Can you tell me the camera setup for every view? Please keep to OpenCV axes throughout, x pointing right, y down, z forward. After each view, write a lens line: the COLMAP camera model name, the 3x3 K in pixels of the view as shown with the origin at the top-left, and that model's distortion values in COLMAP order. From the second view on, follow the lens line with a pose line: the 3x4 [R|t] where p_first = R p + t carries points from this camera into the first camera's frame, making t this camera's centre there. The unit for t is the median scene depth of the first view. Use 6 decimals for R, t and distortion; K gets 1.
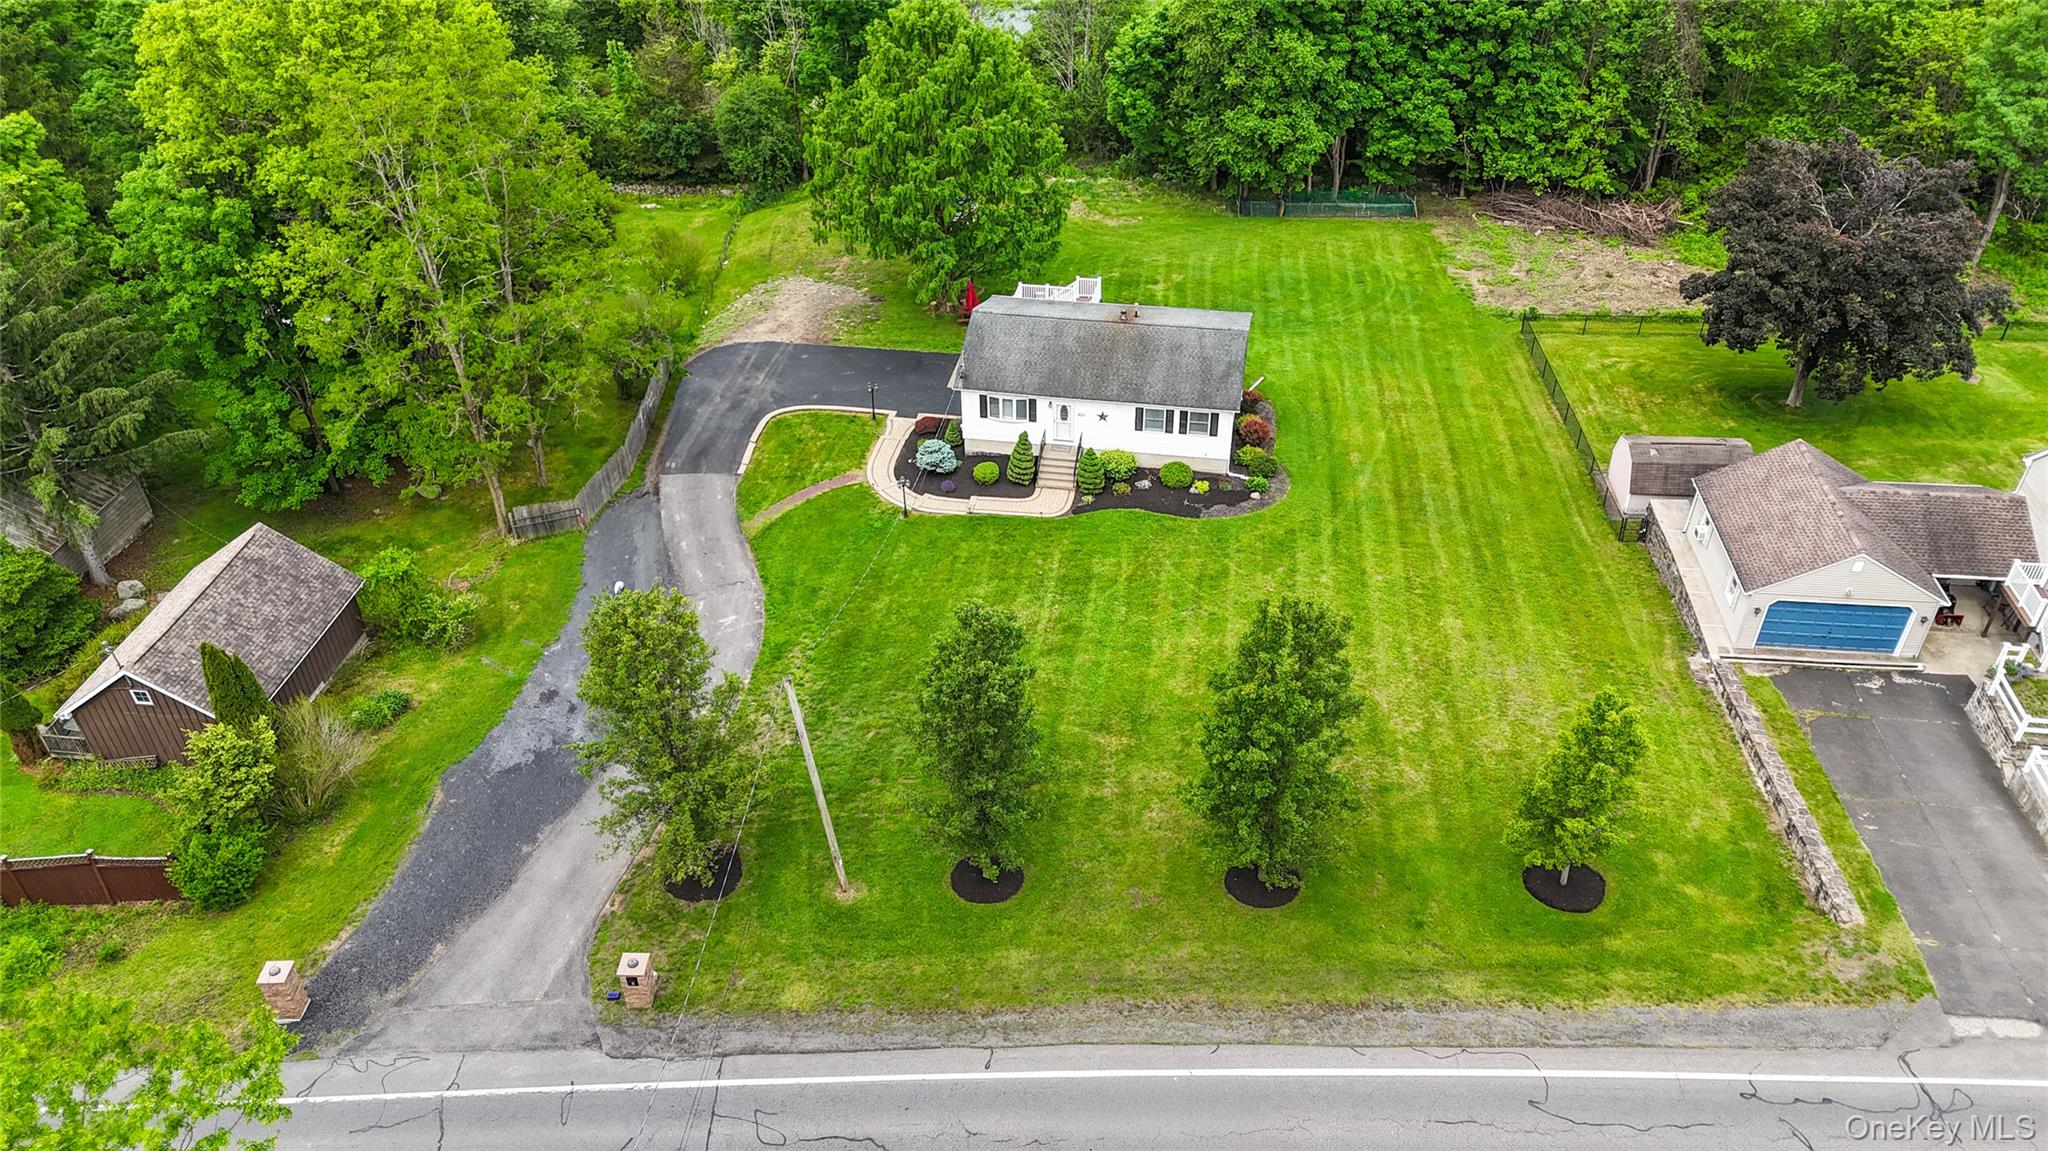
lens RADIAL K [[1503.8, 0, 1024.0], [0, 1503.8, 575.5], [0, 0, 1]] dist [0.077751, -0.073365]
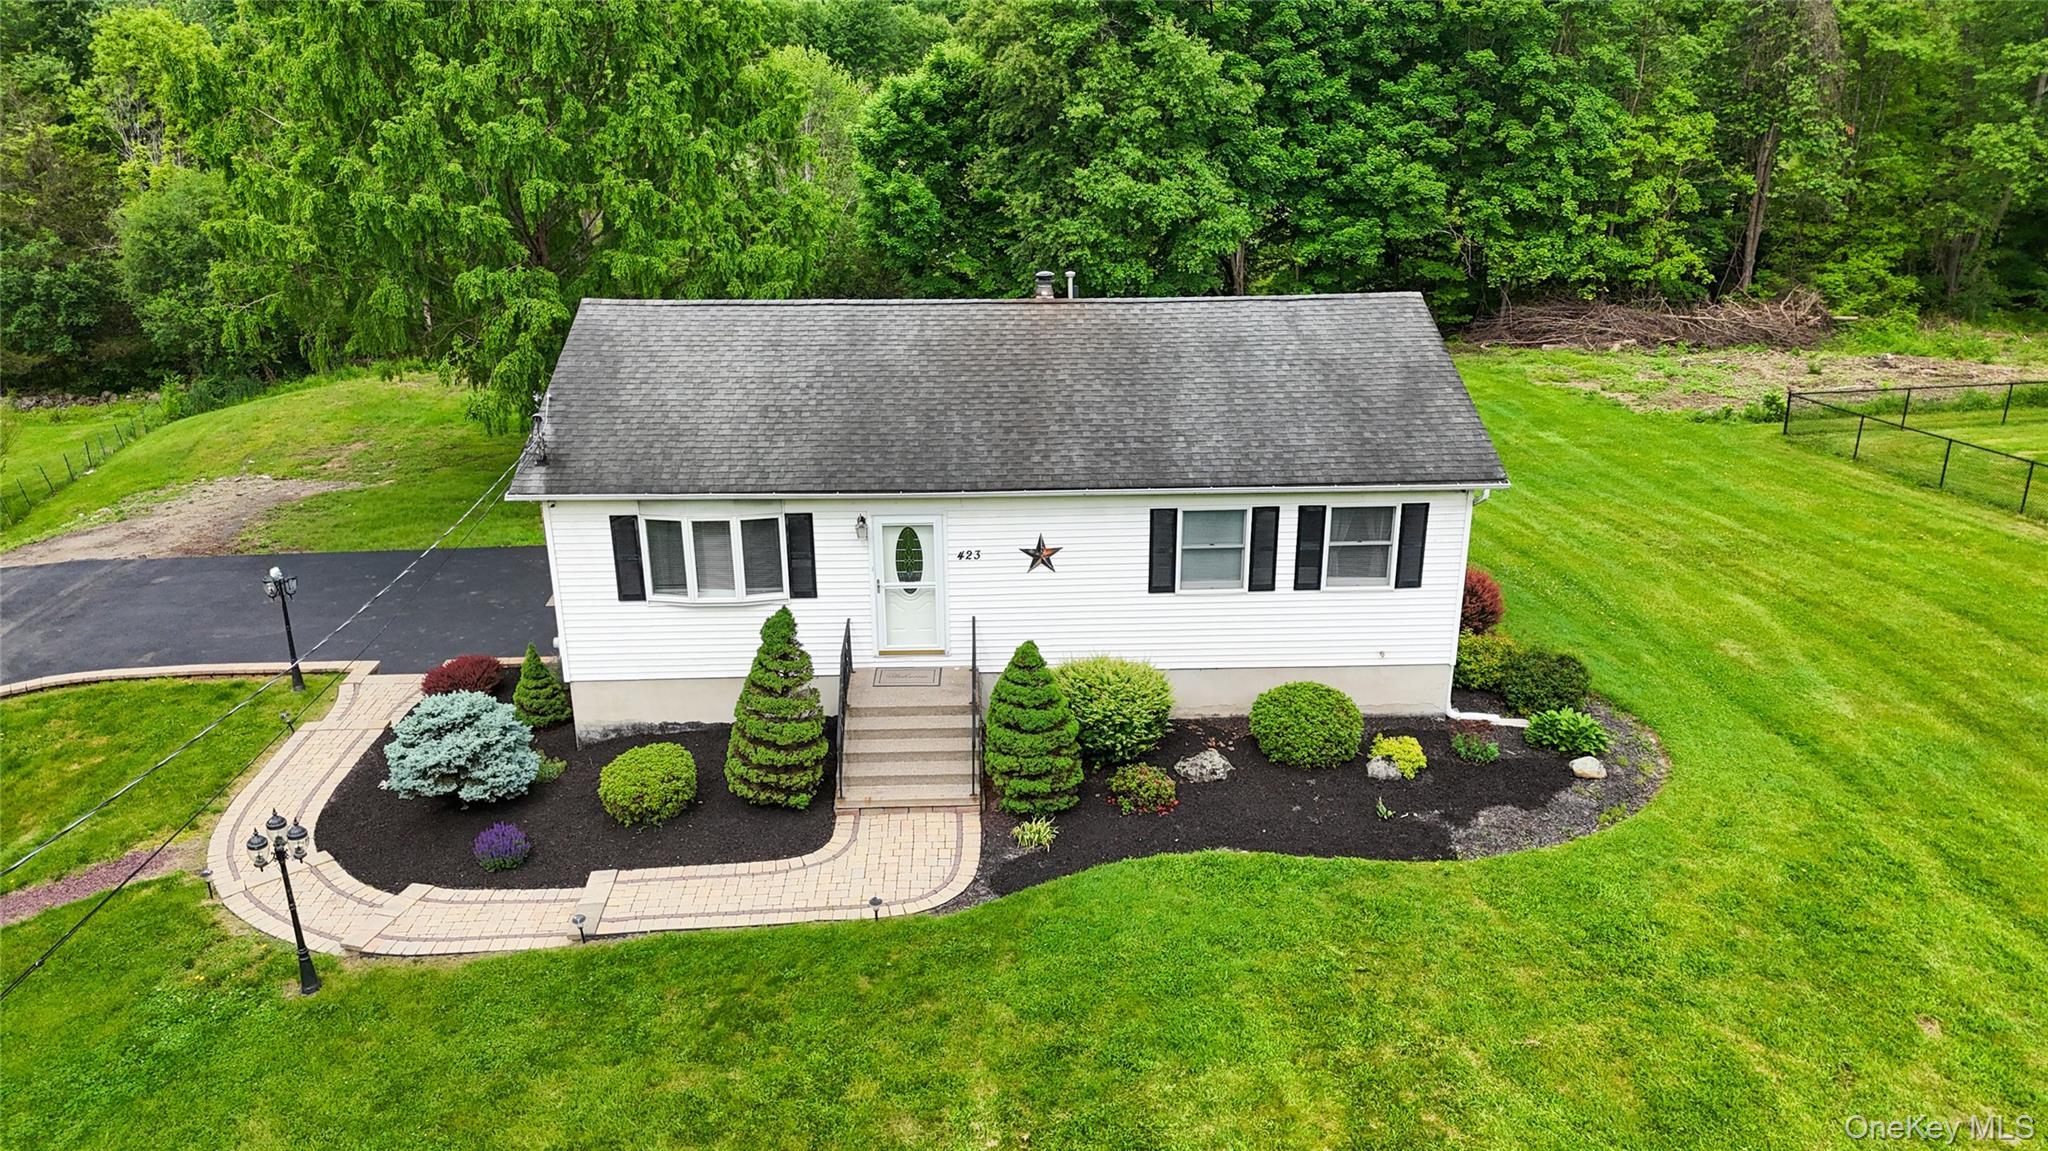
lens RADIAL K [[1503.8, 0, 1024.0], [0, 1503.8, 575.5], [0, 0, 1]] dist [0.077751, -0.073365]
pose [[0.978189, -0.068459, 0.196110, -0.009532], [0.118273, 0.959700, -0.254927, -0.025723], [-0.170755, 0.272561, 0.946865, 0.711516]]
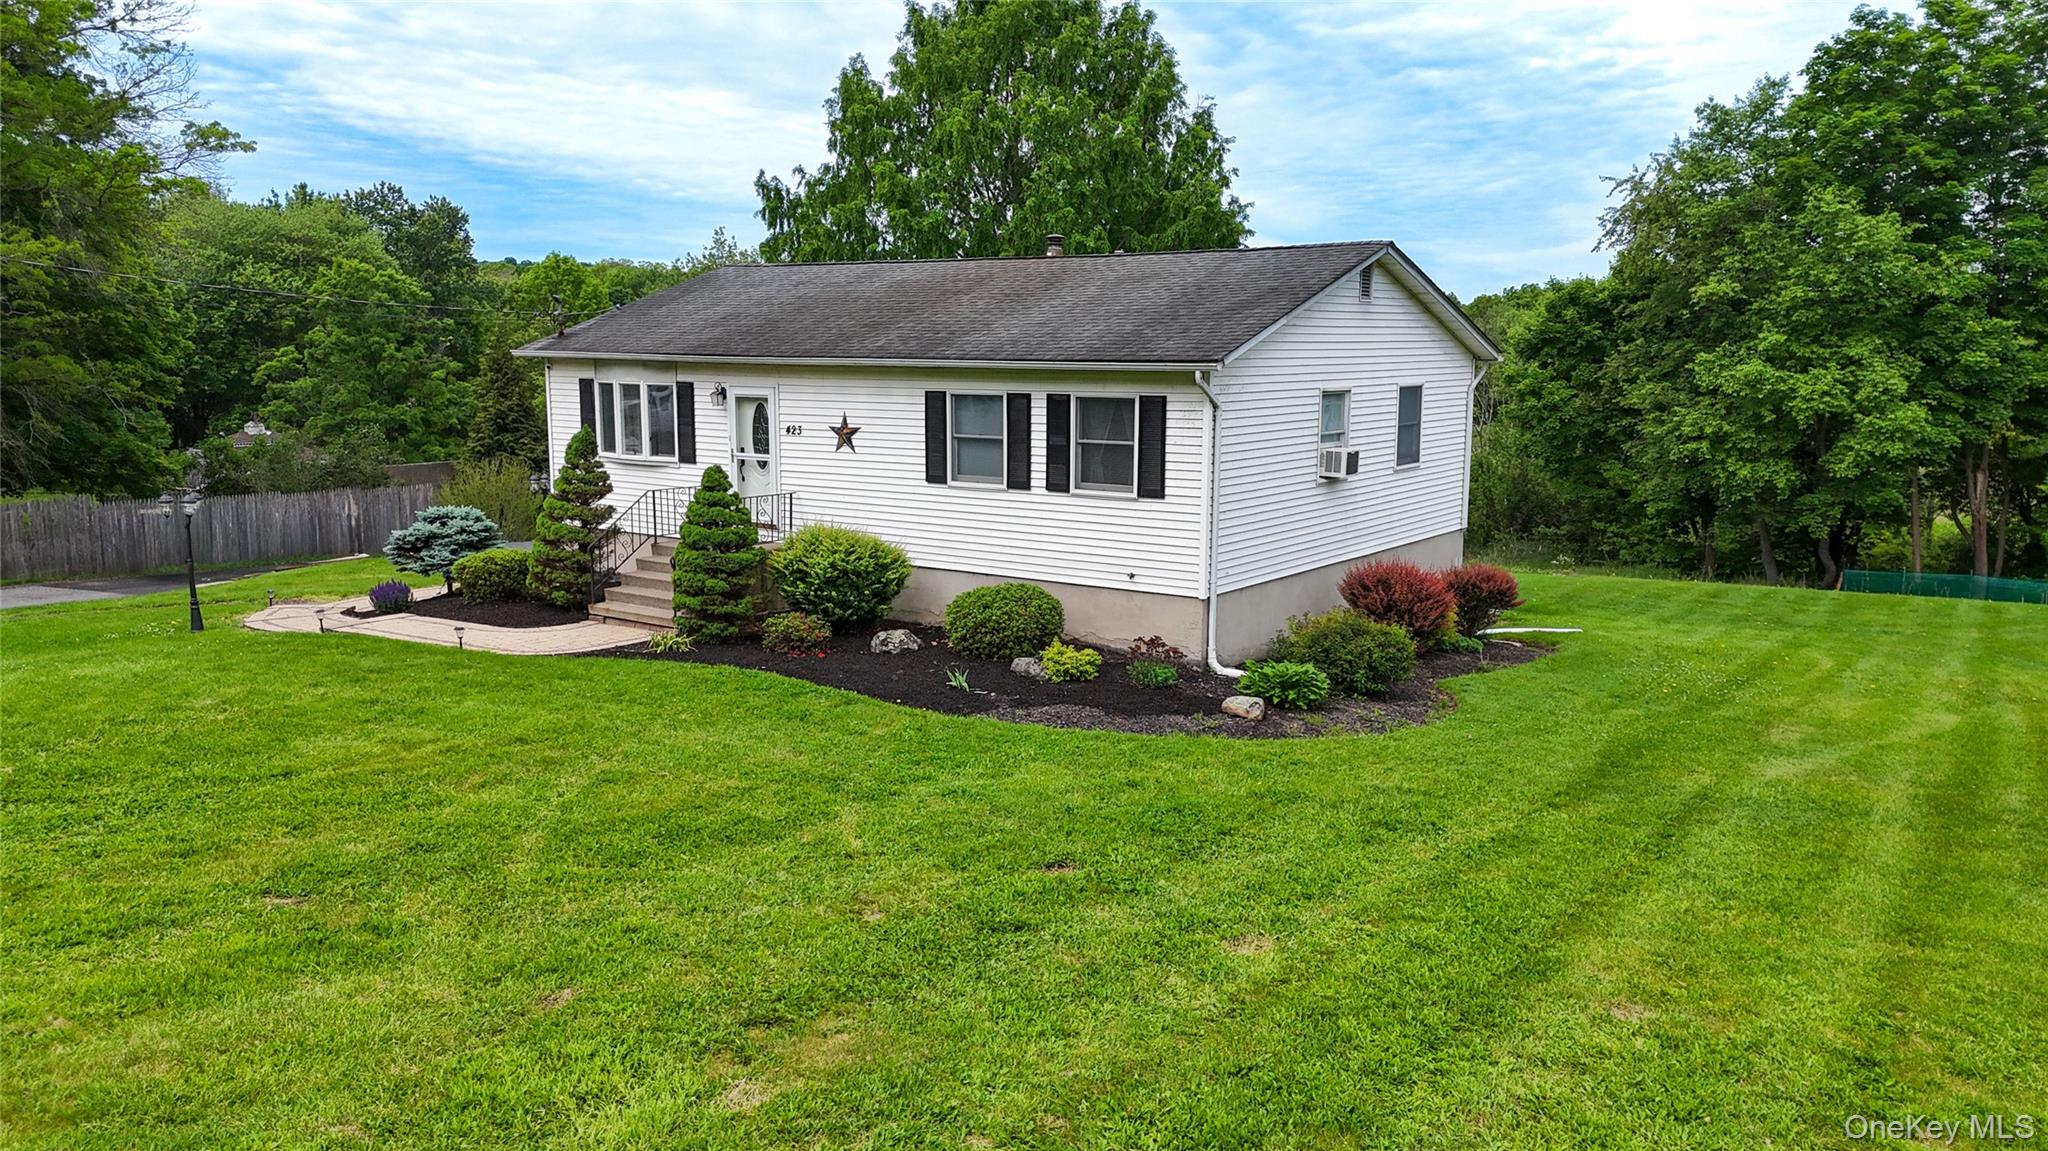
lens RADIAL K [[1503.8, 0, 1024.0], [0, 1503.8, 575.5], [0, 0, 1]] dist [0.077751, -0.073365]
pose [[0.898468, 0.083538, -0.431018, 0.218218], [-0.274994, 0.872375, -0.404153, 0.033818], [0.342247, 0.481646, 0.806774, 0.769183]]
